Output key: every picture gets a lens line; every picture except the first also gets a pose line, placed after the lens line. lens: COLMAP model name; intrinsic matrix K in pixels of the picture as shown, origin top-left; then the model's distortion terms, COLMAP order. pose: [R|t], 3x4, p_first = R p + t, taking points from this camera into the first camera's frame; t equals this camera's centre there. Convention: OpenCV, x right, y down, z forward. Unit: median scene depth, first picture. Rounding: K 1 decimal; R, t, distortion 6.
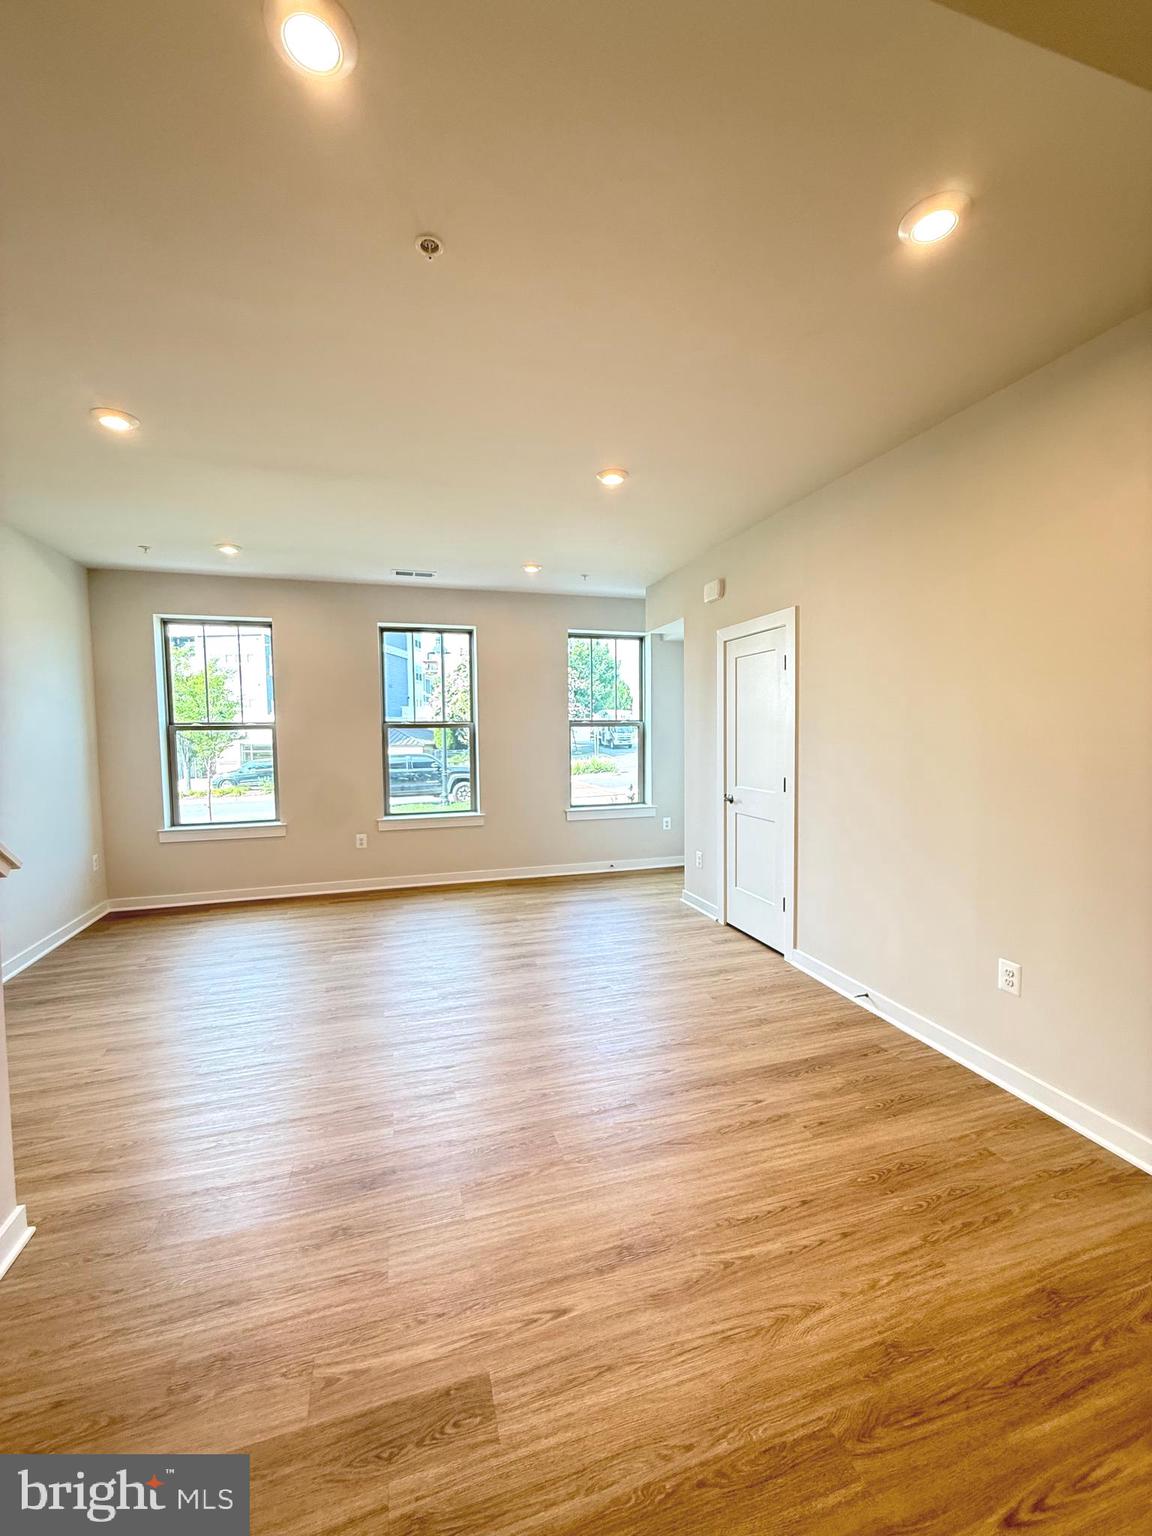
lens RADIAL K [[613.9, 0, 582.0], [0, 613.9, 767.4], [0, 0, 1]] dist [-0.000802, -0.000212]
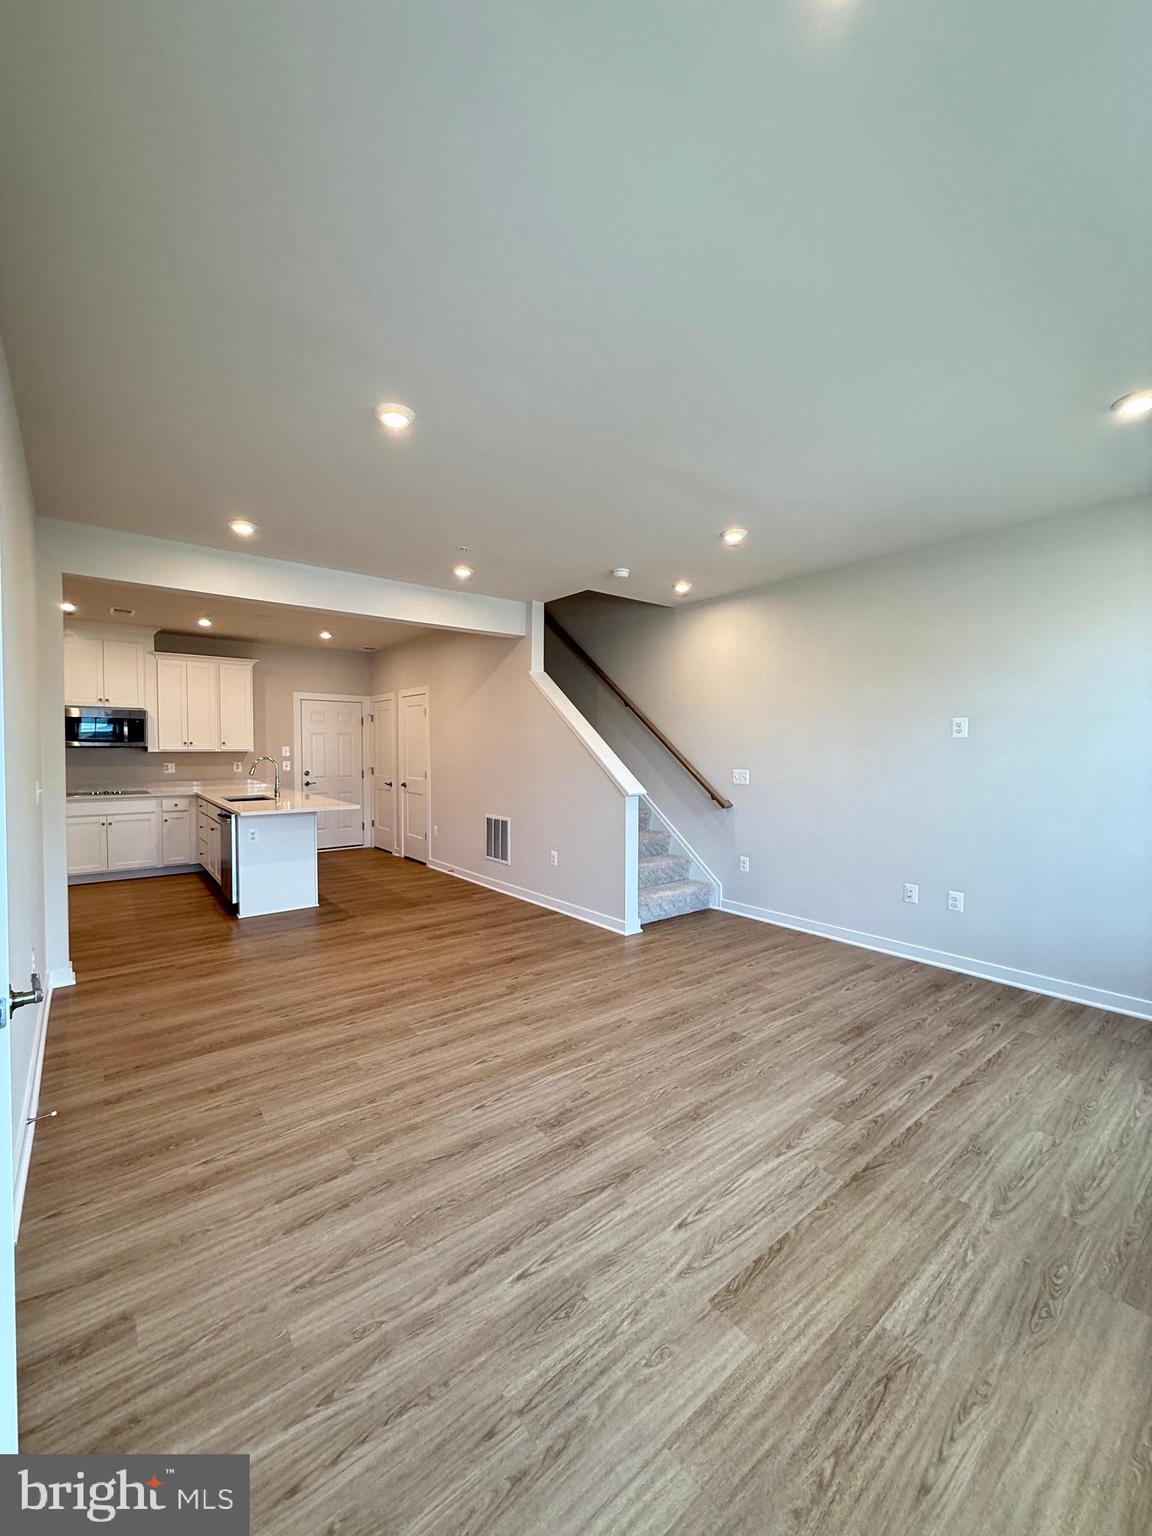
lens RADIAL K [[613.9, 0, 582.0], [0, 613.9, 767.4], [0, 0, 1]] dist [-0.000802, -0.000212]
pose [[-0.929994, 0.019792, -0.367042, 0.128412], [-0.015714, 0.995496, 0.093495, -0.115074], [0.367239, 0.092717, -0.925494, 1.941266]]
